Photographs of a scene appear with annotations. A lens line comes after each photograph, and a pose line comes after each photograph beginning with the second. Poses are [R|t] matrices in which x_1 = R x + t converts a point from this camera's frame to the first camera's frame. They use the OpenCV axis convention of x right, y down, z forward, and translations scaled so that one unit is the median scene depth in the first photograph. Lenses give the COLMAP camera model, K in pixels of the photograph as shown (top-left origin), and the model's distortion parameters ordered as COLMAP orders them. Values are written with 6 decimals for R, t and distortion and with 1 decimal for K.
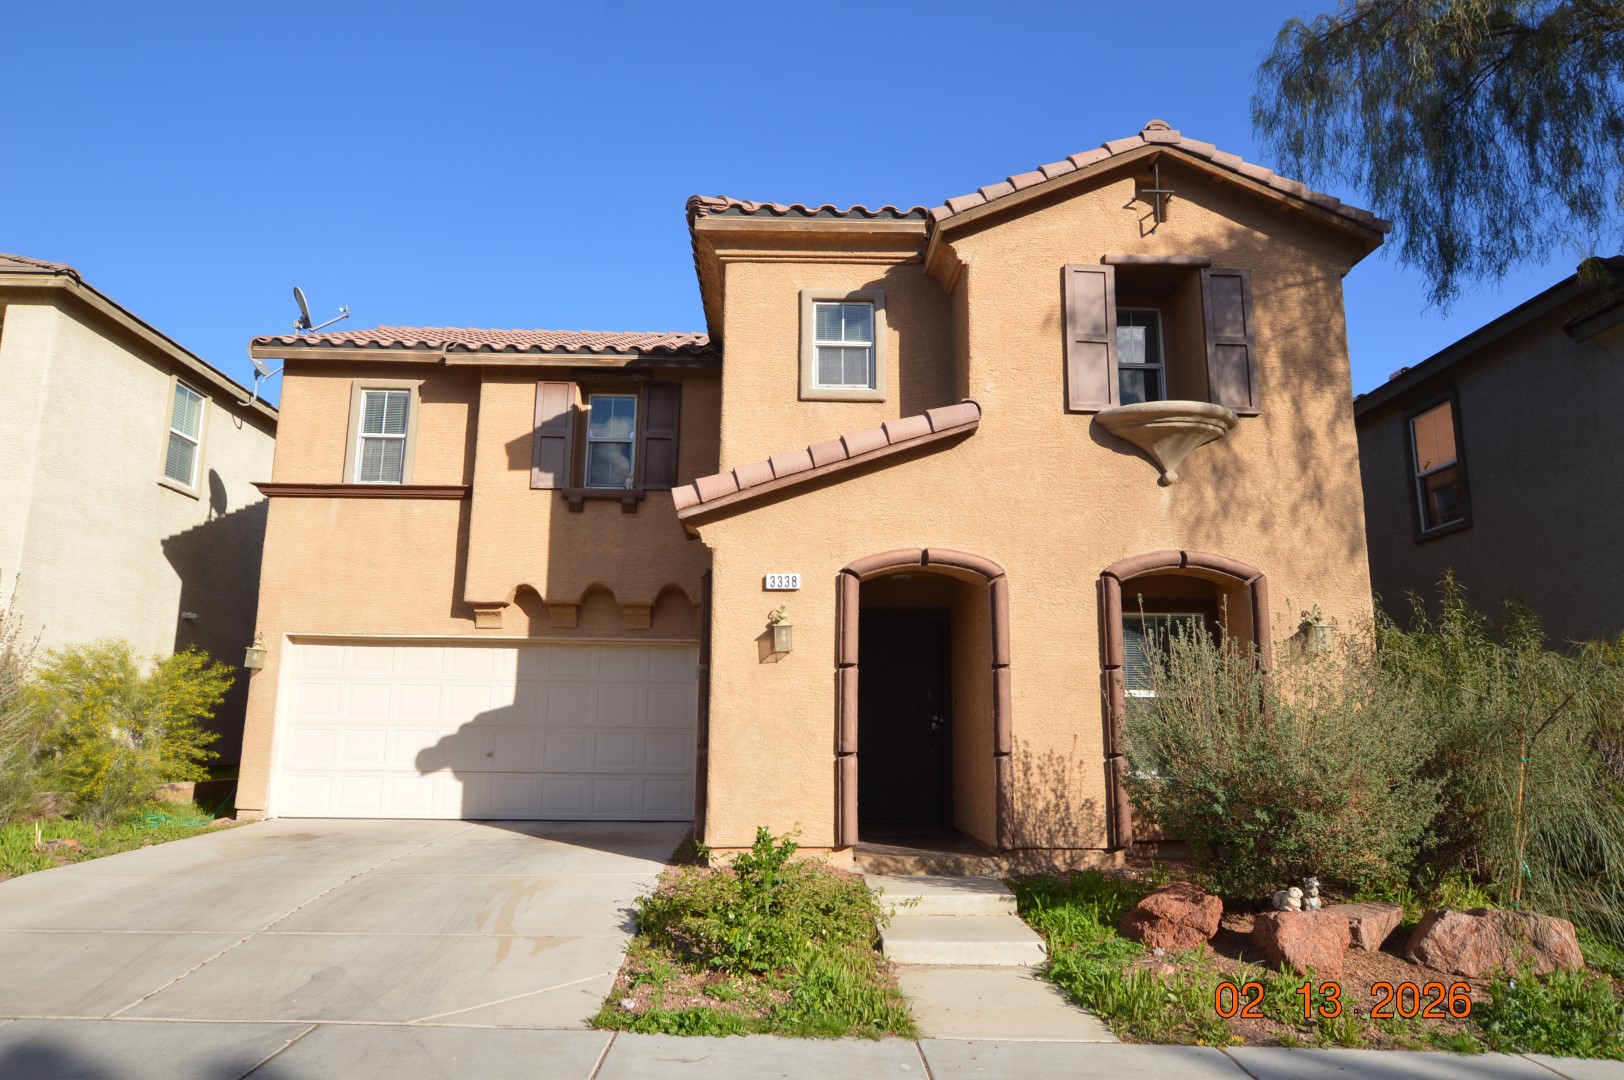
lens RADIAL K [[1040.0, 0, 806.9], [0, 1040.0, 546.5], [0, 0, 1]] dist [0.000983, -0.000899]
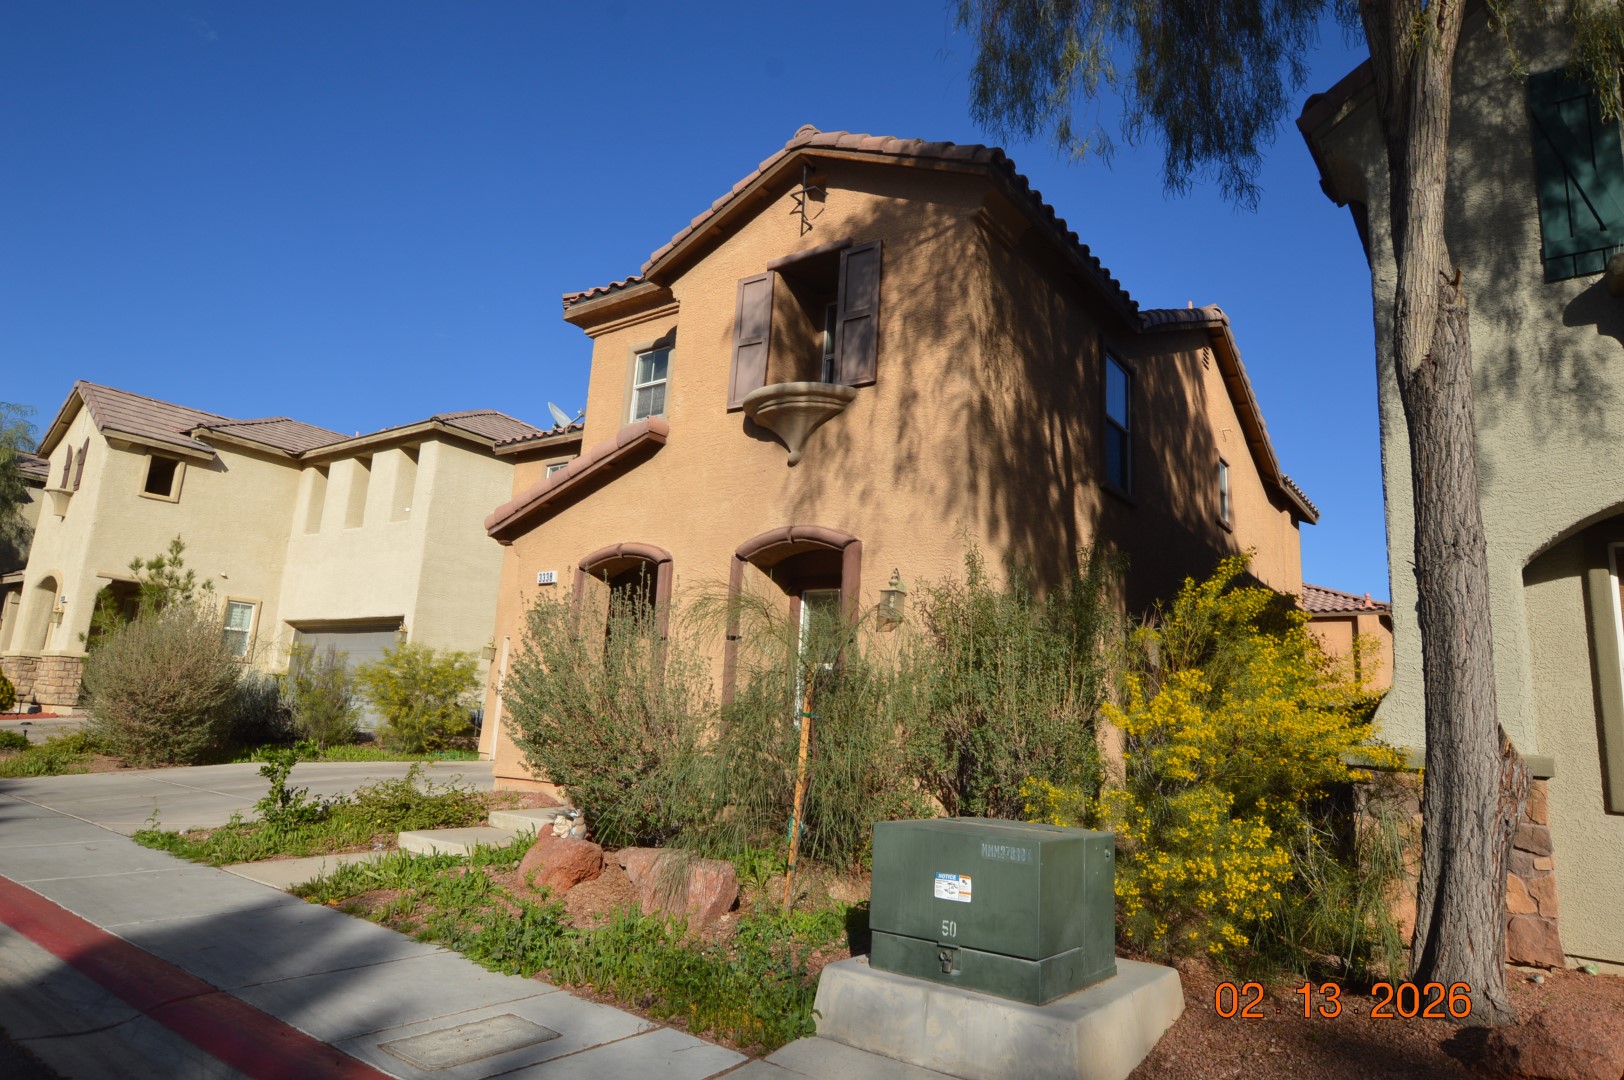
lens RADIAL K [[980.7, 0, 810.4], [0, 980.7, 531.2], [0, 0, 1]] dist [-0.004811, 0.000023]
pose [[0.776261, -0.087657, -0.624288, 0.921720], [0.052485, 0.995834, -0.074565, 0.077651], [0.628223, 0.025116, 0.777628, 0.232971]]
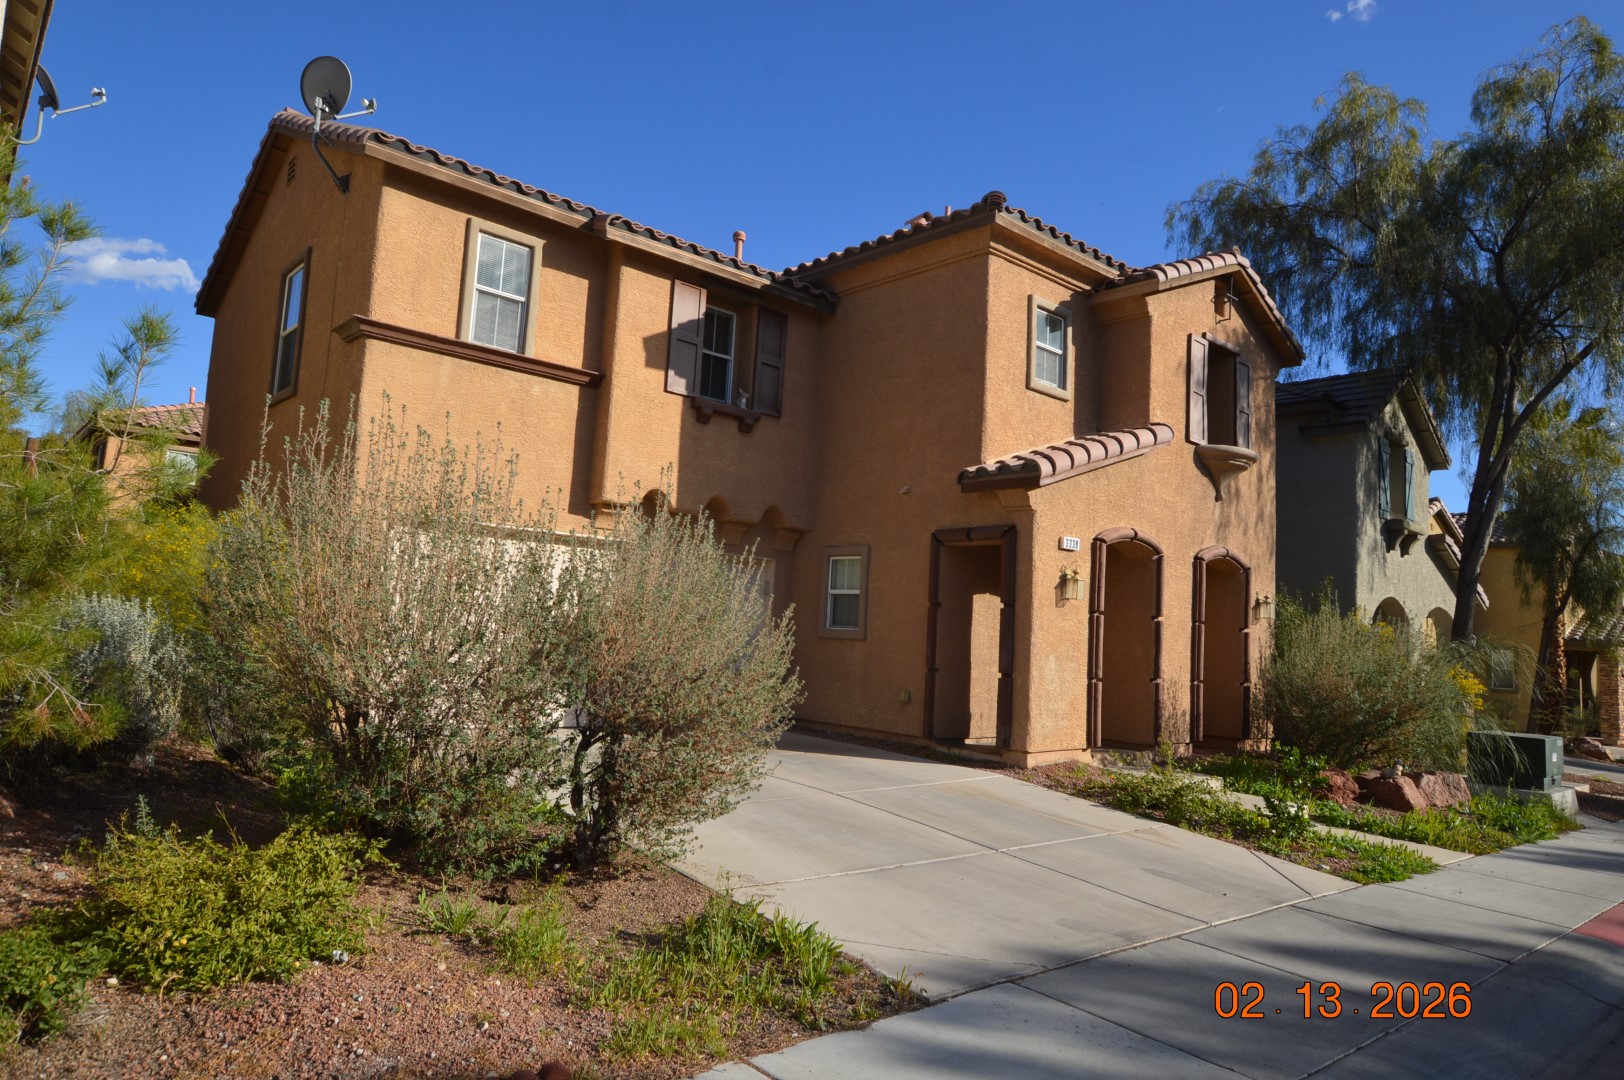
lens RADIAL K [[980.7, 0, 810.4], [0, 980.7, 531.2], [0, 0, 1]] dist [-0.004811, 0.000023]
pose [[0.776732, 0.100308, 0.621792, -0.923977], [-0.158624, 0.986569, 0.038996, 0.020707], [-0.609529, -0.128920, 0.782211, 0.243180]]
